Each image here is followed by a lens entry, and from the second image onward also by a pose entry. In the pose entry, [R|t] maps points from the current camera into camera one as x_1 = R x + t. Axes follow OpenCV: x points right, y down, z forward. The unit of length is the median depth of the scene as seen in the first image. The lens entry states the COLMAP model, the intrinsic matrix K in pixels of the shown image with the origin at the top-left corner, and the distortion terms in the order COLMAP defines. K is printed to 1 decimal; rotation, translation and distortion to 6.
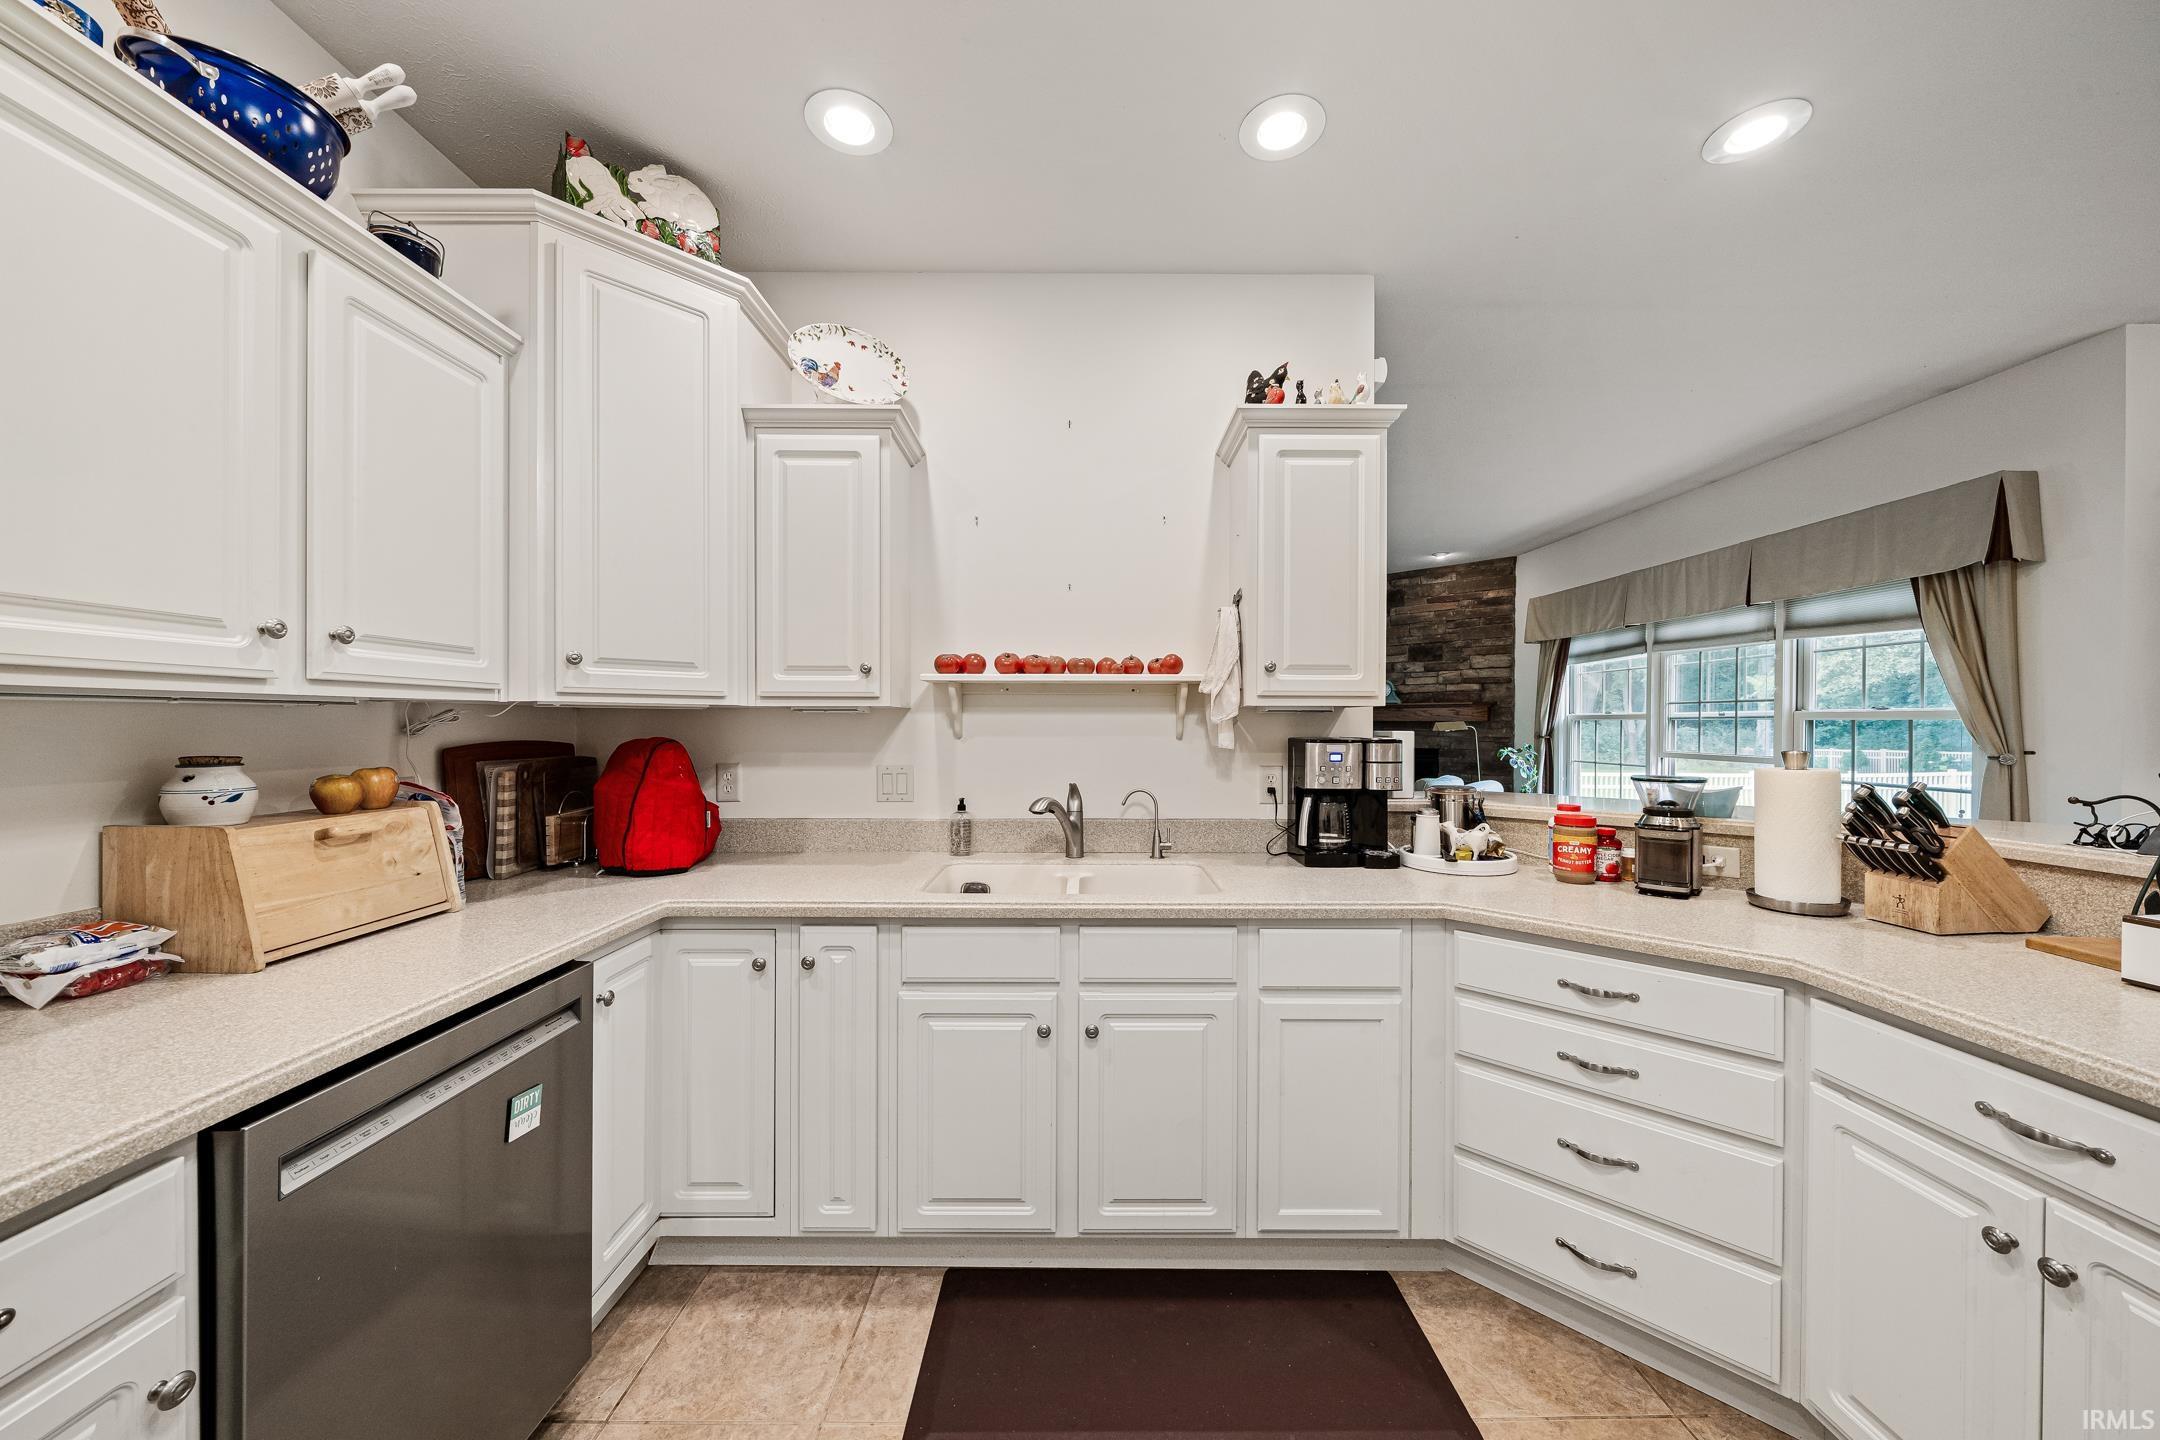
lens RADIAL K [[741.8, 0, 1089.1], [0, 741.8, 728.4], [0, 0, 1]] dist [-0.007036, 0.000249]
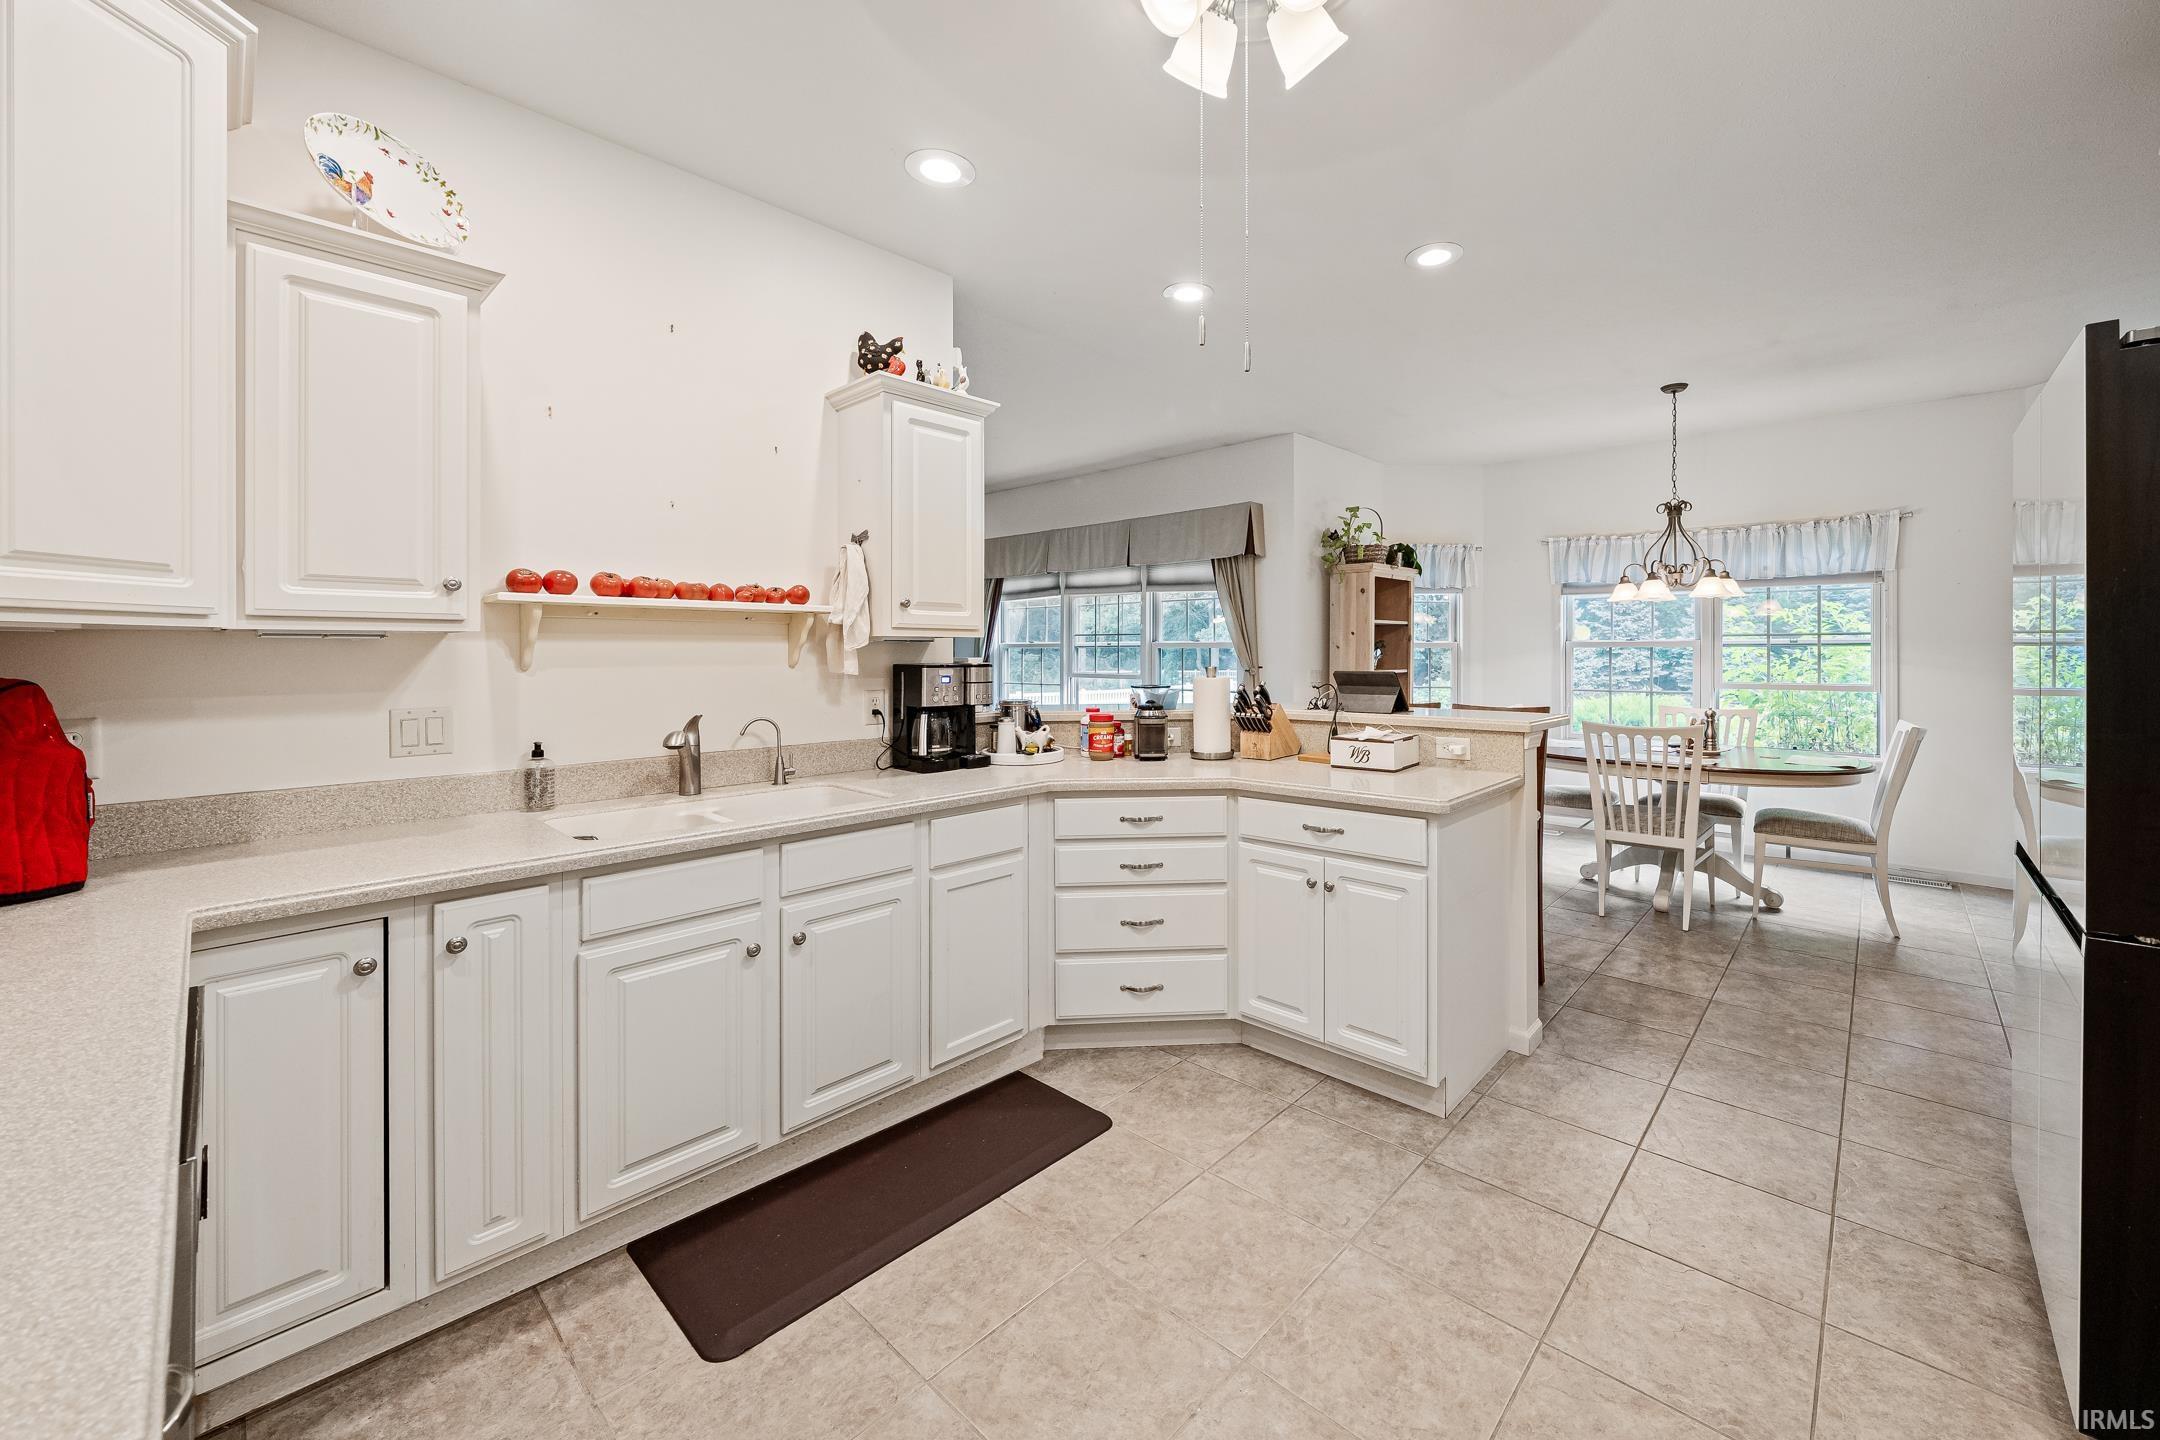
lens RADIAL K [[826.5, 0, 1162.9], [0, 826.5, 655.2], [0, 0, 1]] dist [-0.008432, -0.000366]
pose [[0.662792, -0.006186, 0.748778, -0.431058], [0.007620, 0.999970, 0.001517, -0.000036], [-0.748765, 0.004700, 0.662819, -0.152103]]
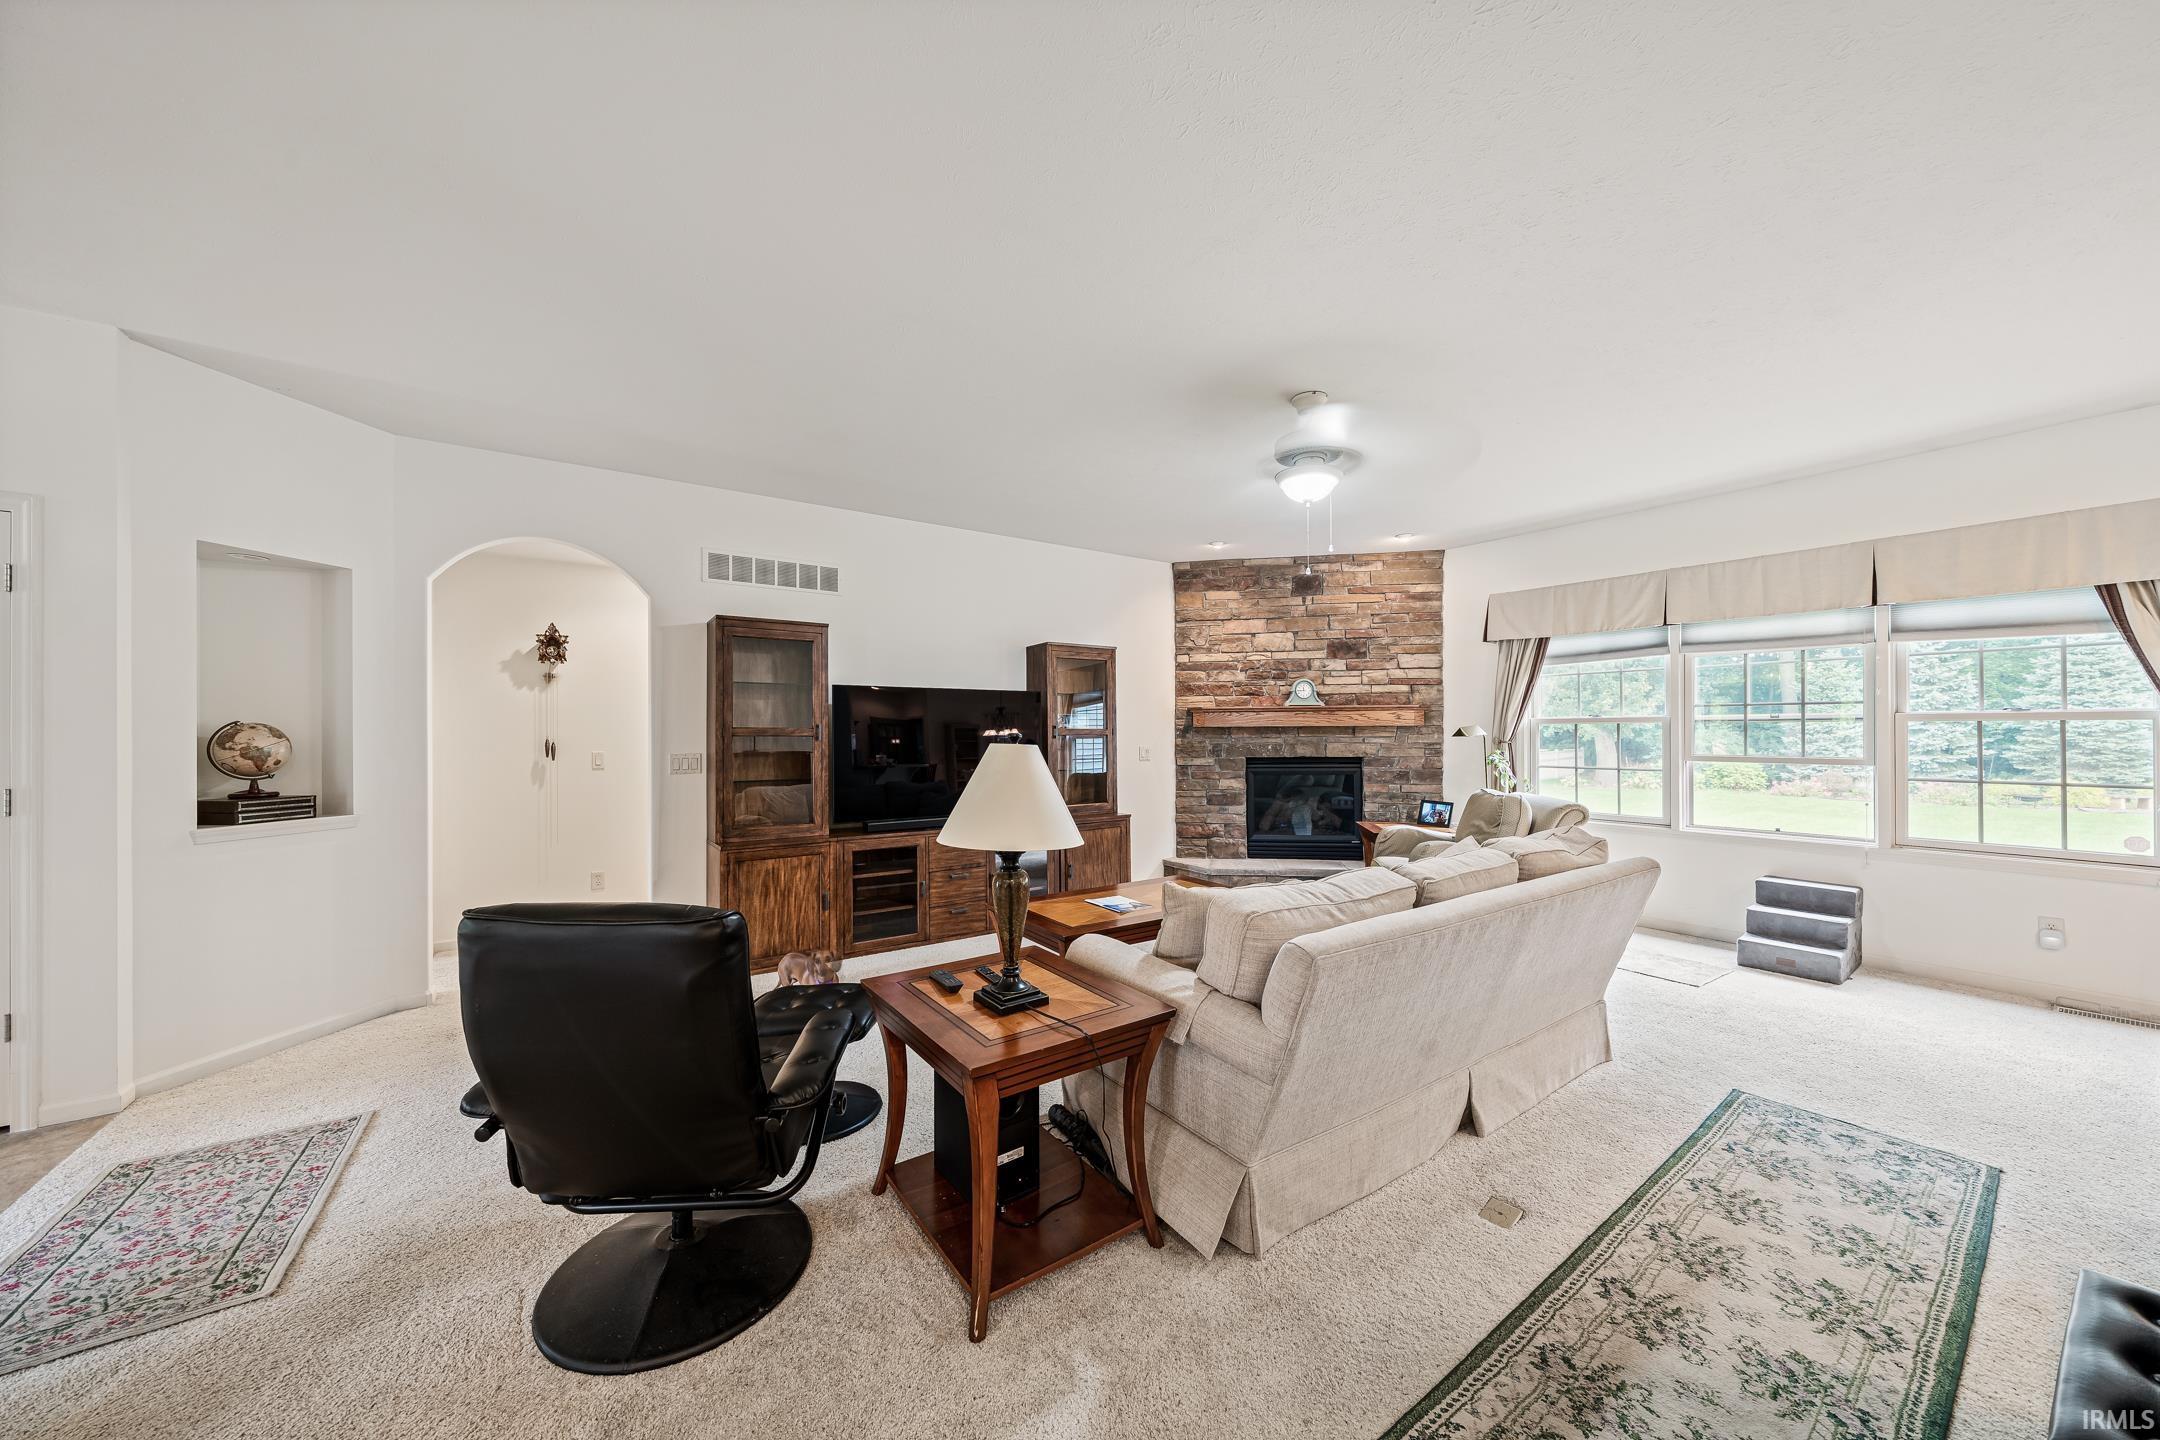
lens RADIAL K [[741.8, 0, 1068.3], [0, 741.8, 727.0], [0, 0, 1]] dist [-0.007036, 0.000249]
pose [[0.831231, -0.003444, 0.555917, -1.029867], [0.011246, 0.999880, -0.010621, -0.010842], [-0.555813, 0.015080, 0.831170, 1.470250]]
